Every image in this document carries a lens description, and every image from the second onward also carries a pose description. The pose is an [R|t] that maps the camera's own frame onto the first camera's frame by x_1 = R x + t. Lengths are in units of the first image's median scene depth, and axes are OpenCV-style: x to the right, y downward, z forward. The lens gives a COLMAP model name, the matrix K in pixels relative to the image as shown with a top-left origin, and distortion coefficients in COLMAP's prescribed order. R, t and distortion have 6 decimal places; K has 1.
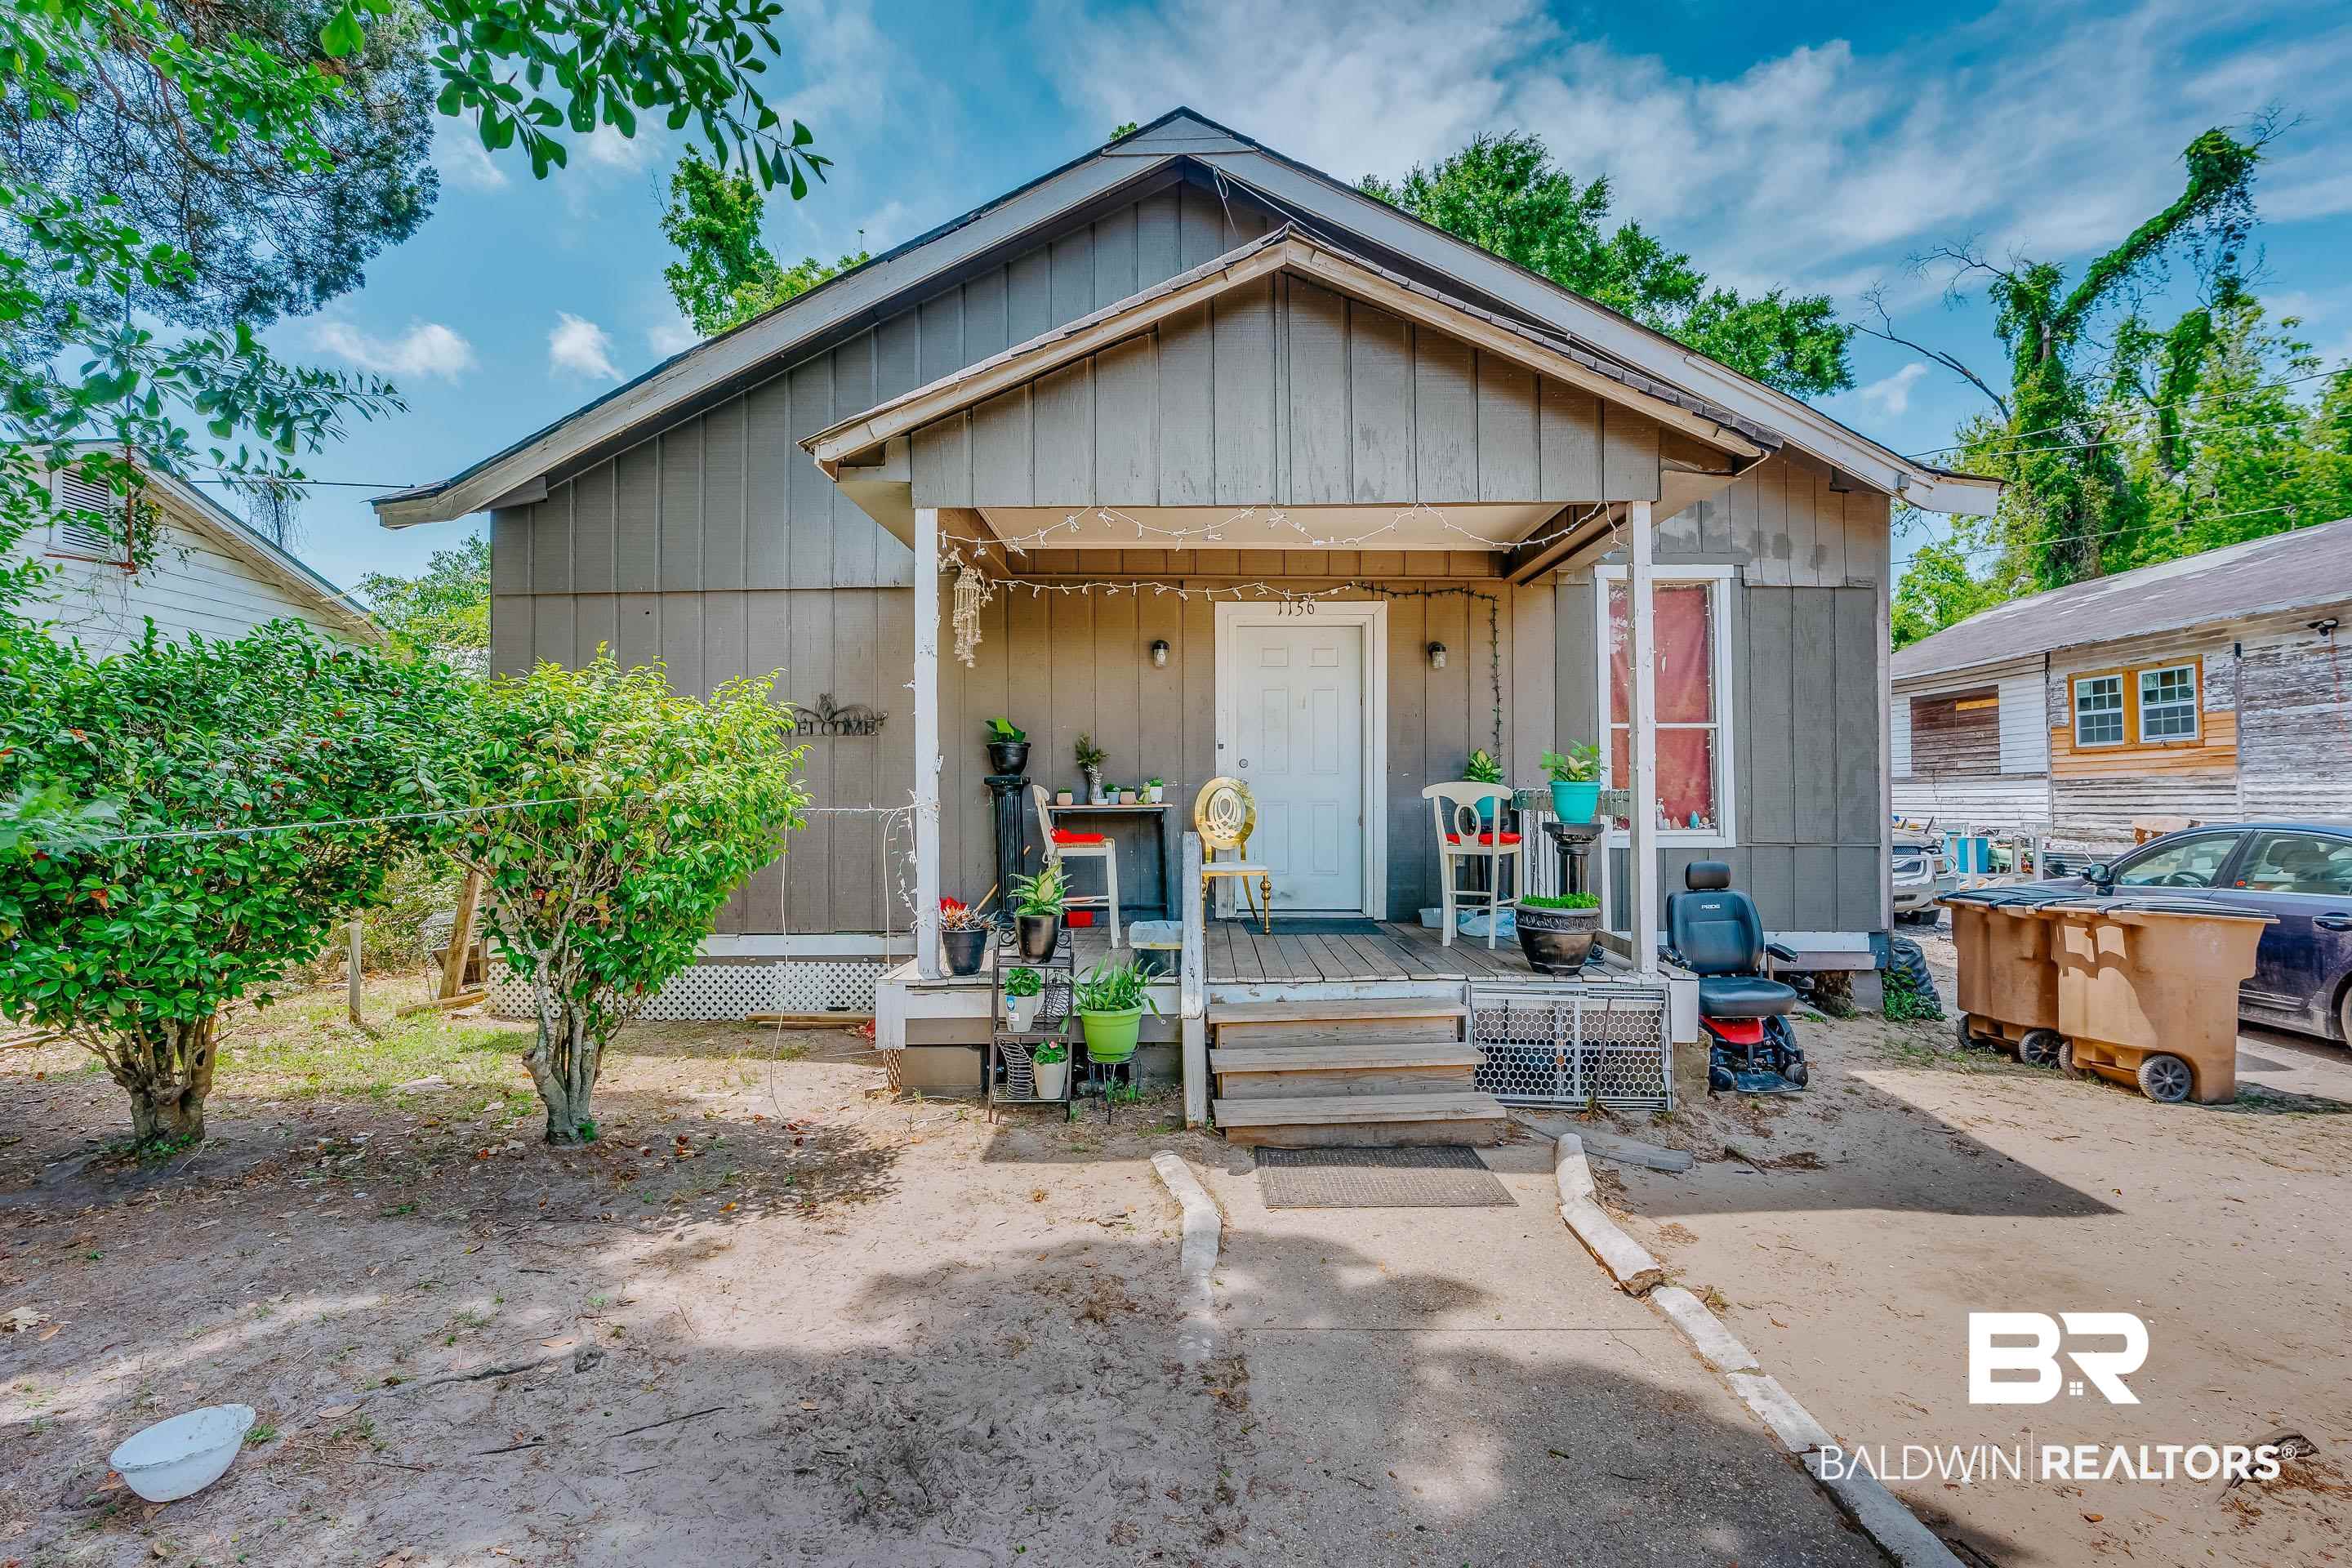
lens RADIAL K [[1050.3, 0, 1176.0], [0, 1050.3, 784.0], [0, 0, 1]] dist [-0.003089, 0.000873]
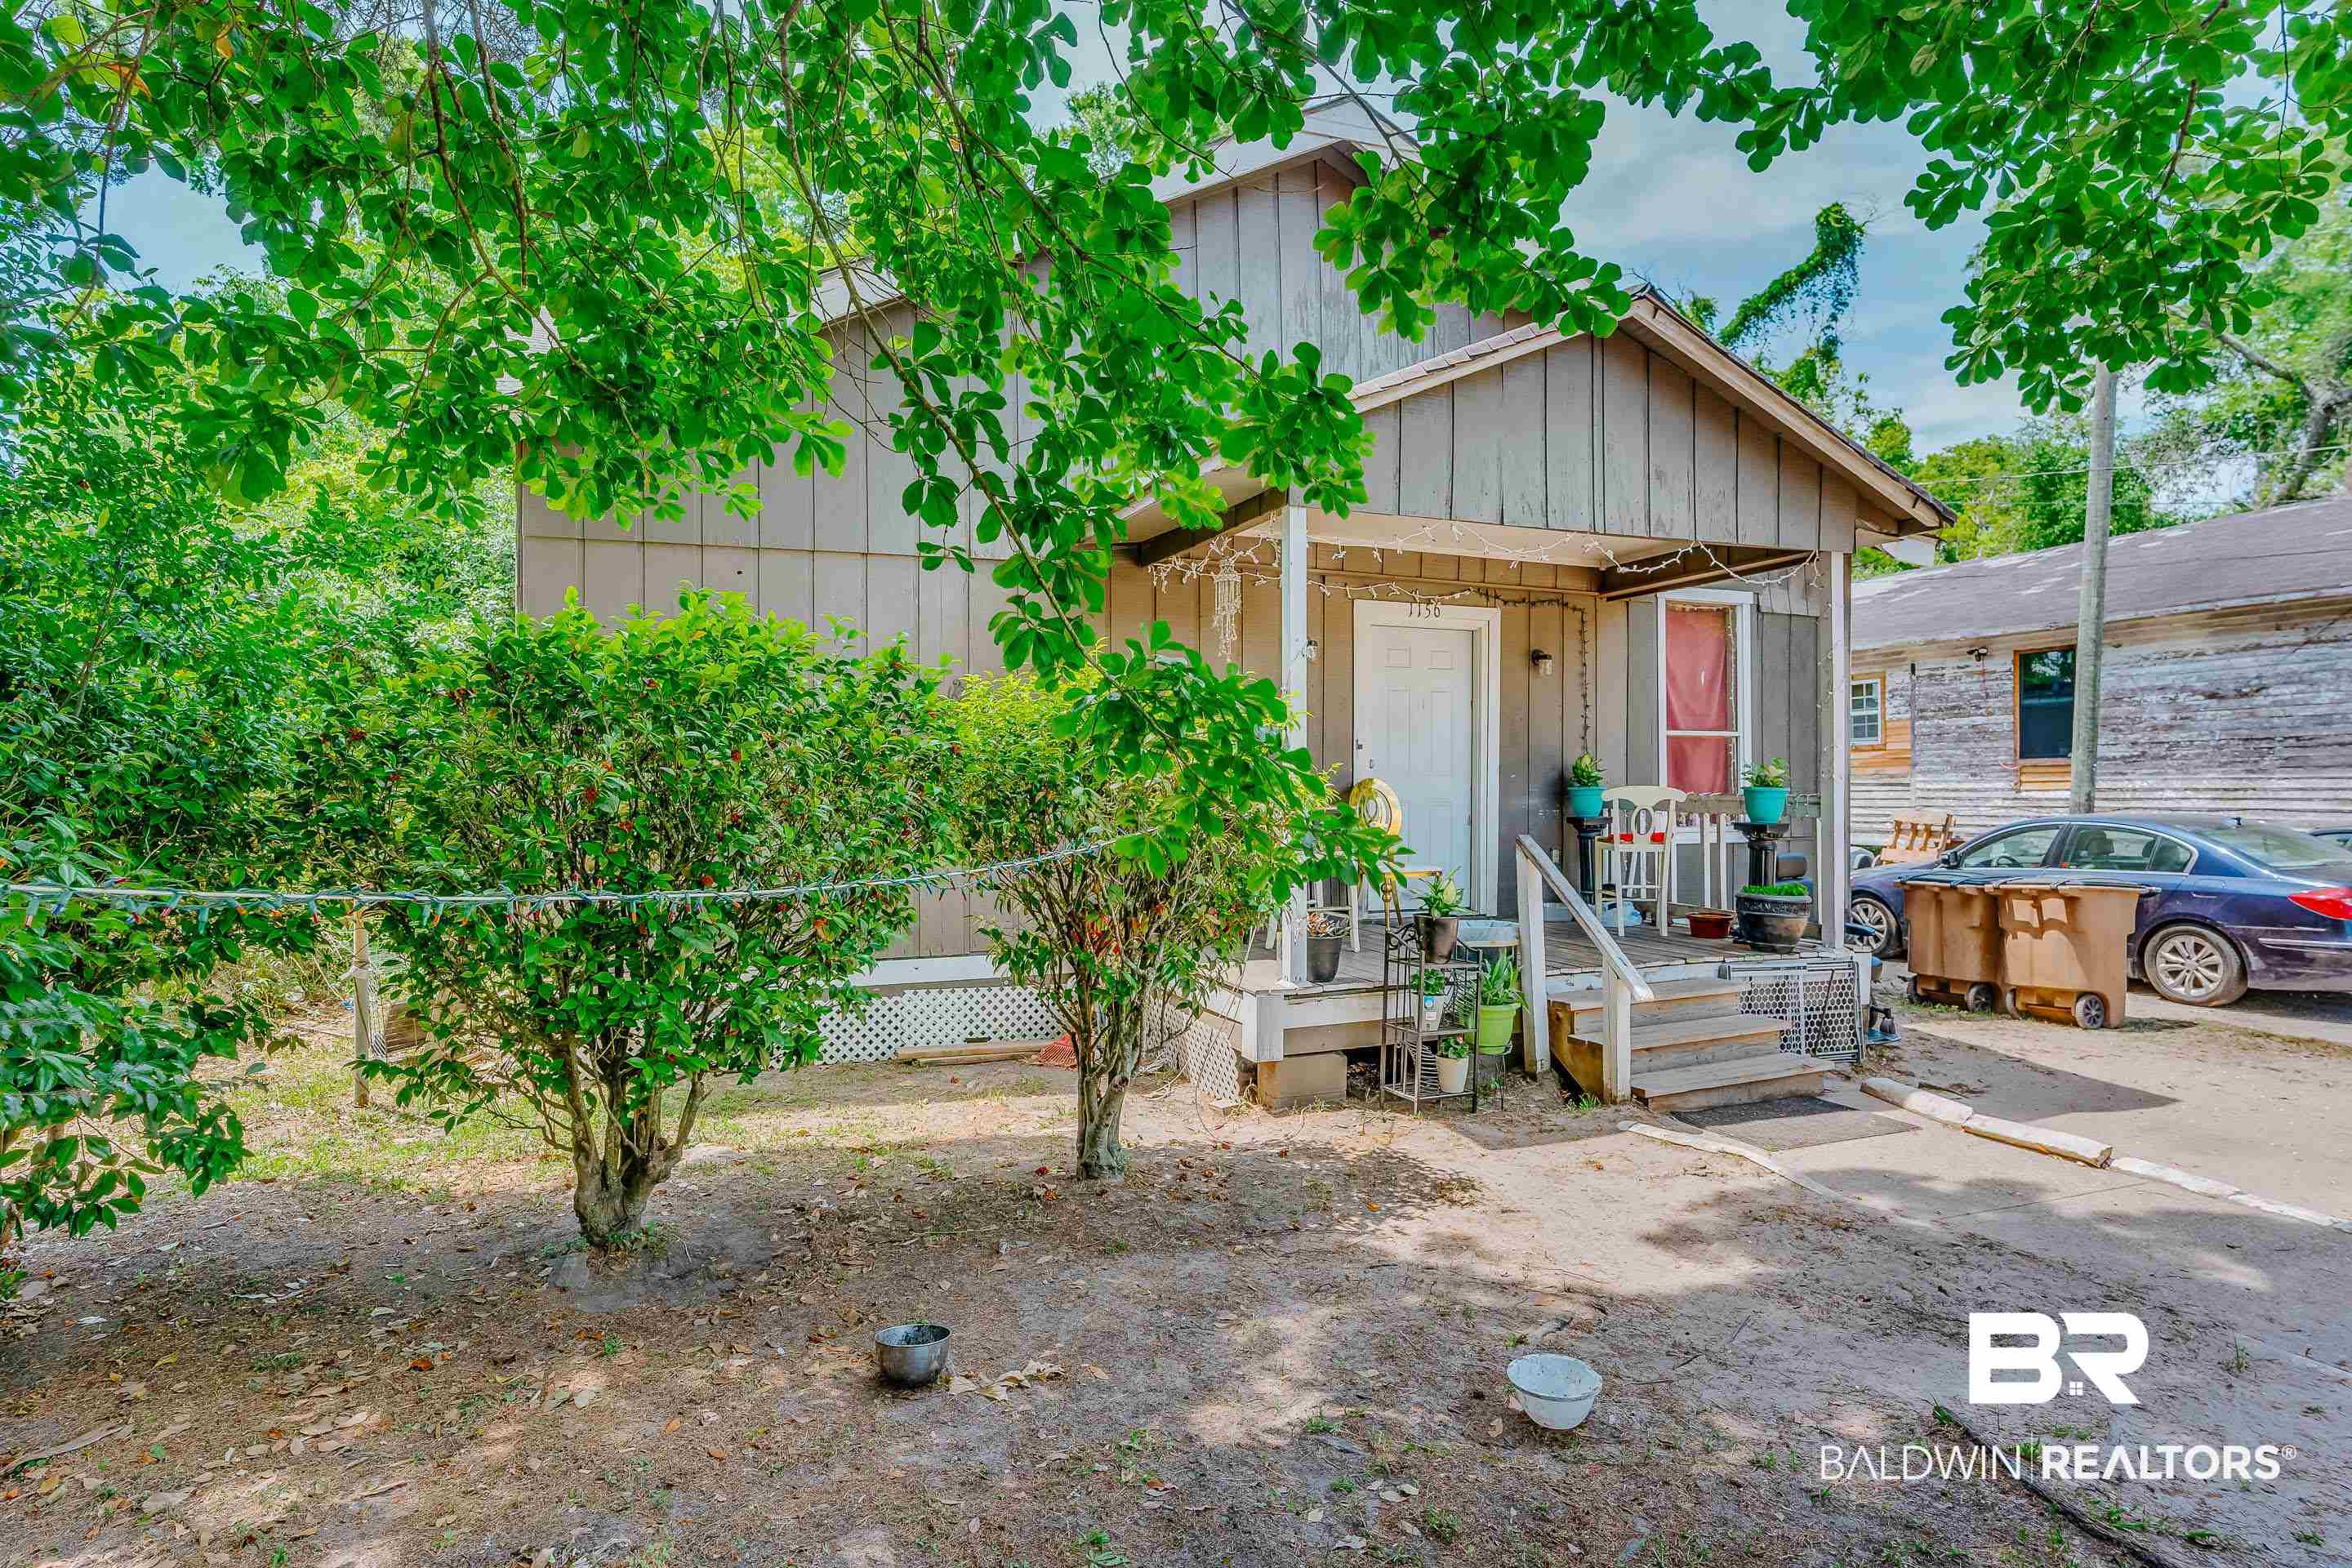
lens RADIAL K [[1260.3, 0, 1171.8], [0, 1260.3, 787.7], [0, 0, 1]] dist [-0.000498, 0.000333]
pose [[0.928694, 0.001693, 0.370843, -0.673238], [-0.007068, 0.999889, 0.013134, -0.013944], [-0.370780, -0.014819, 0.928603, -0.041349]]
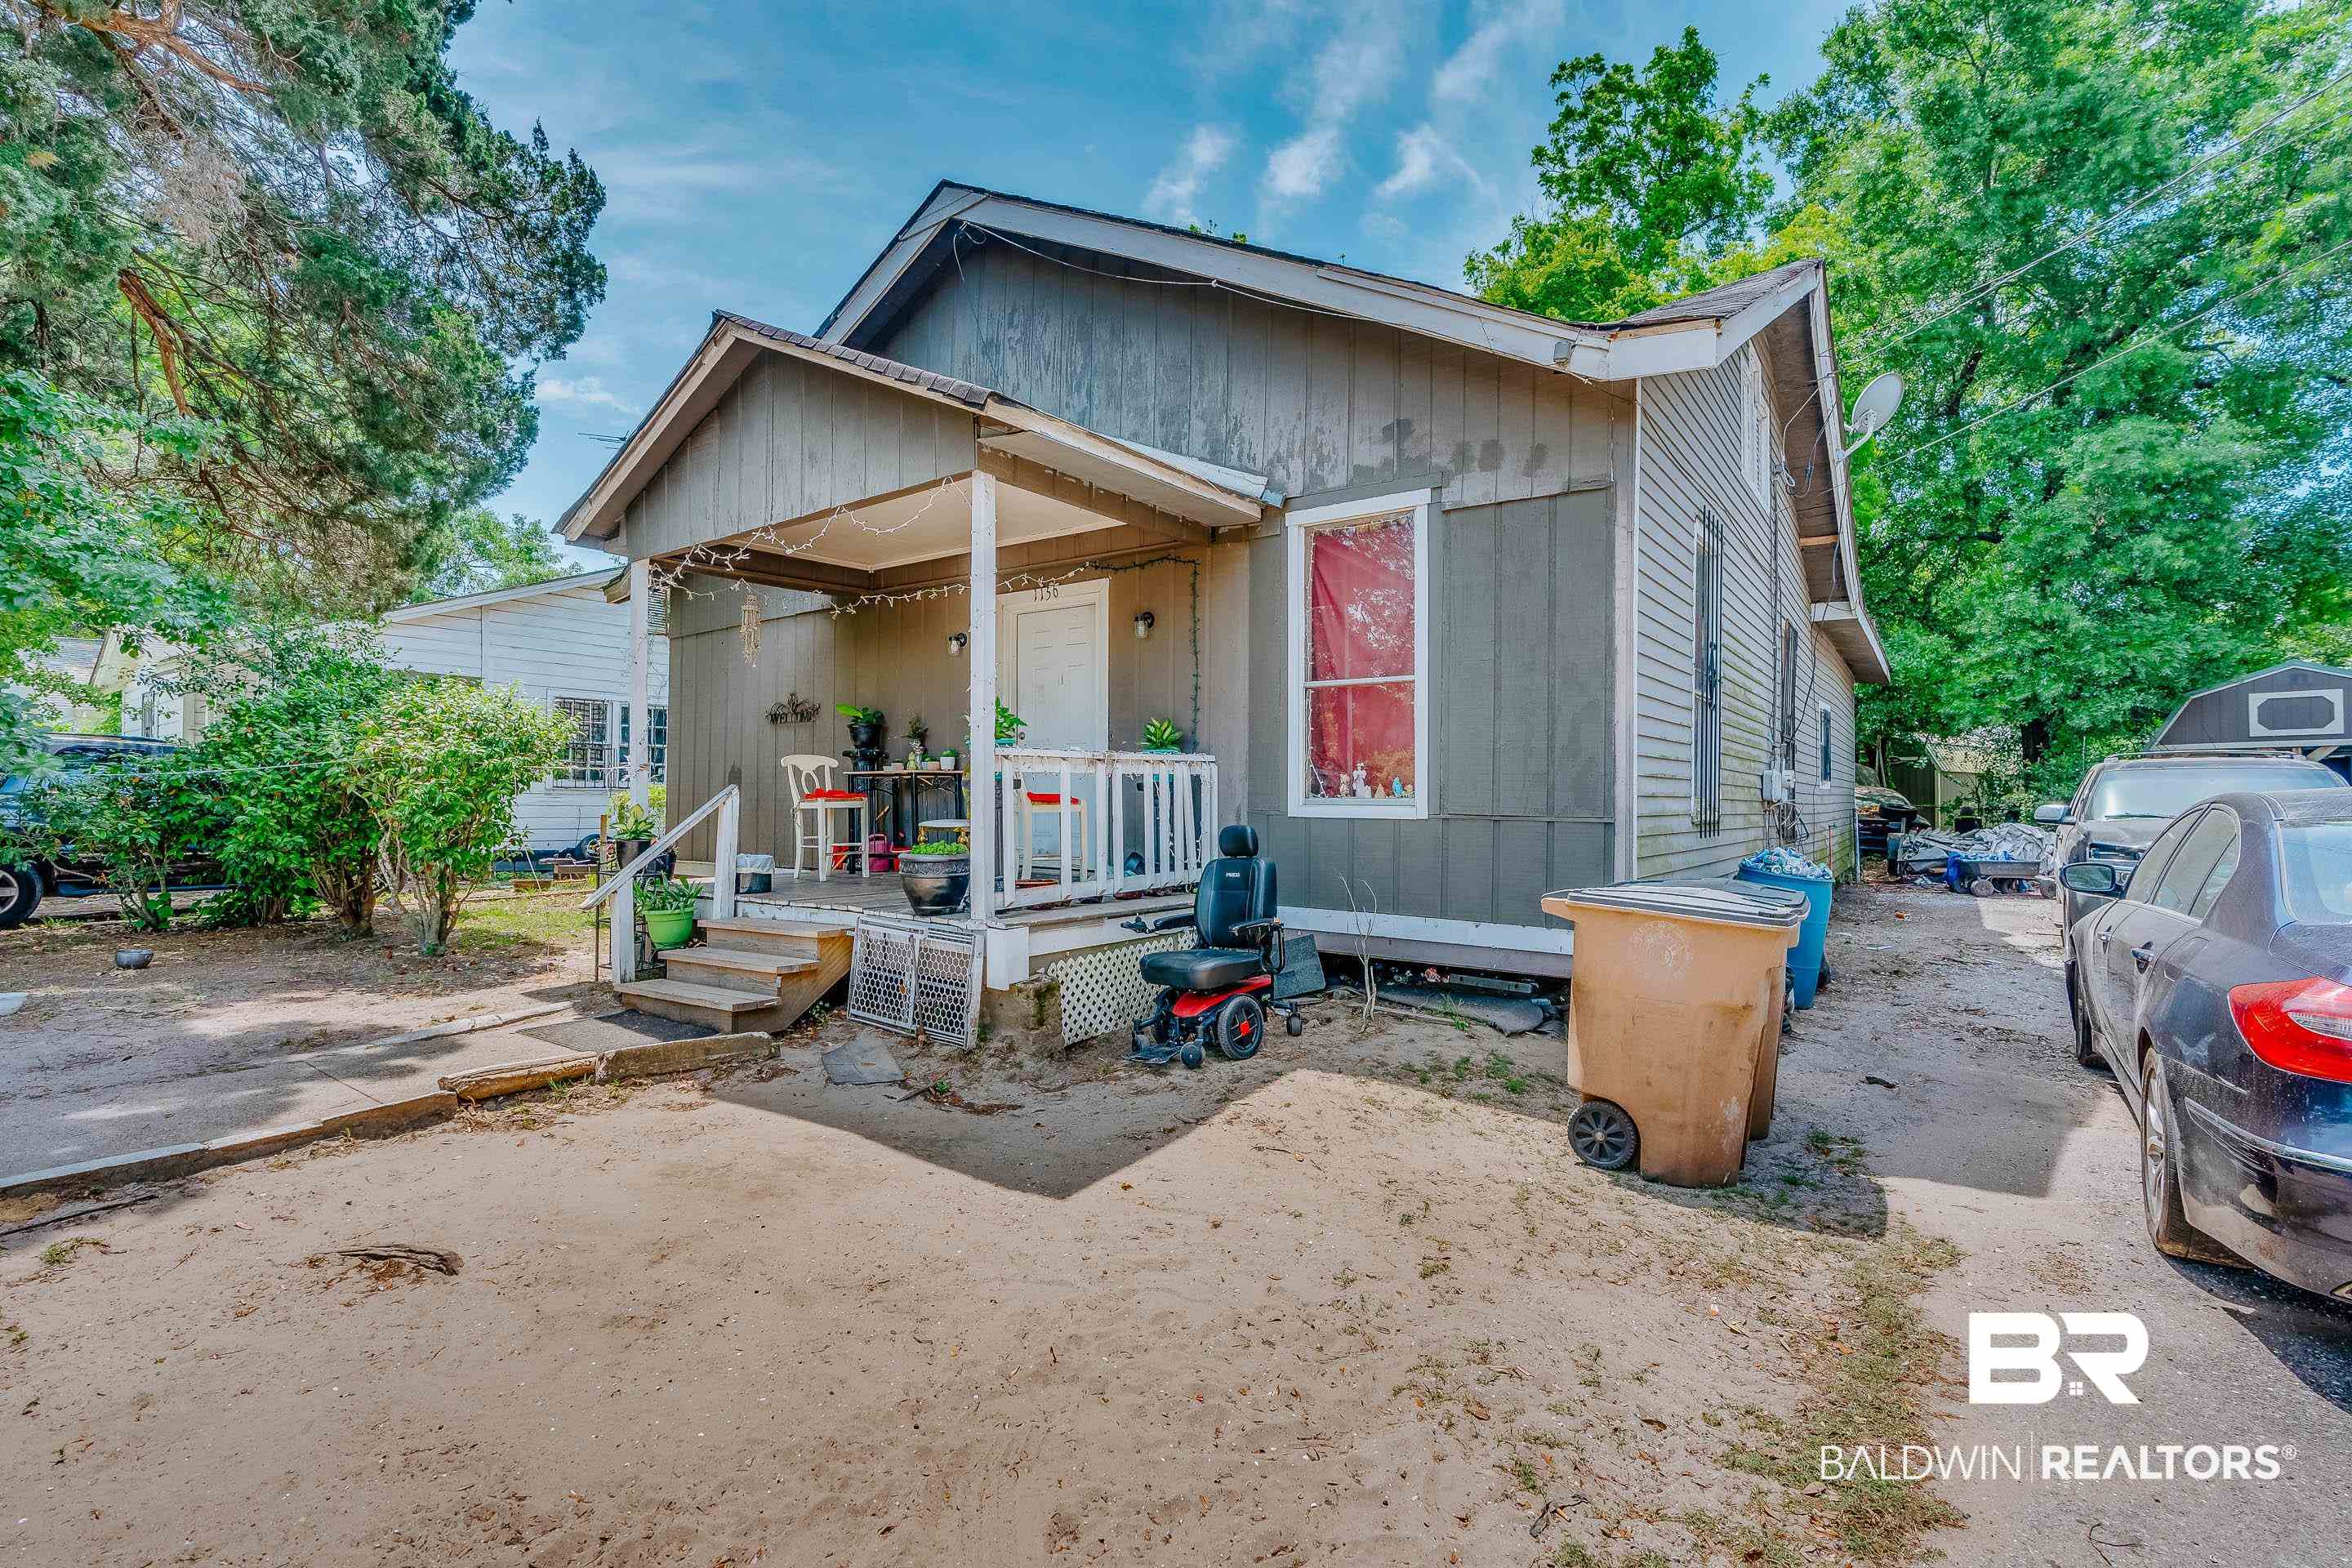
lens RADIAL K [[1050.5, 0, 1173.4], [0, 1050.5, 784.4], [0, 0, 1]] dist [-0.003743, 0.001412]
pose [[0.808859, 0.001745, -0.587999, 1.048345], [0.000524, 0.999993, 0.003689, 0.034823], [0.588002, -0.003292, 0.808853, 0.226046]]
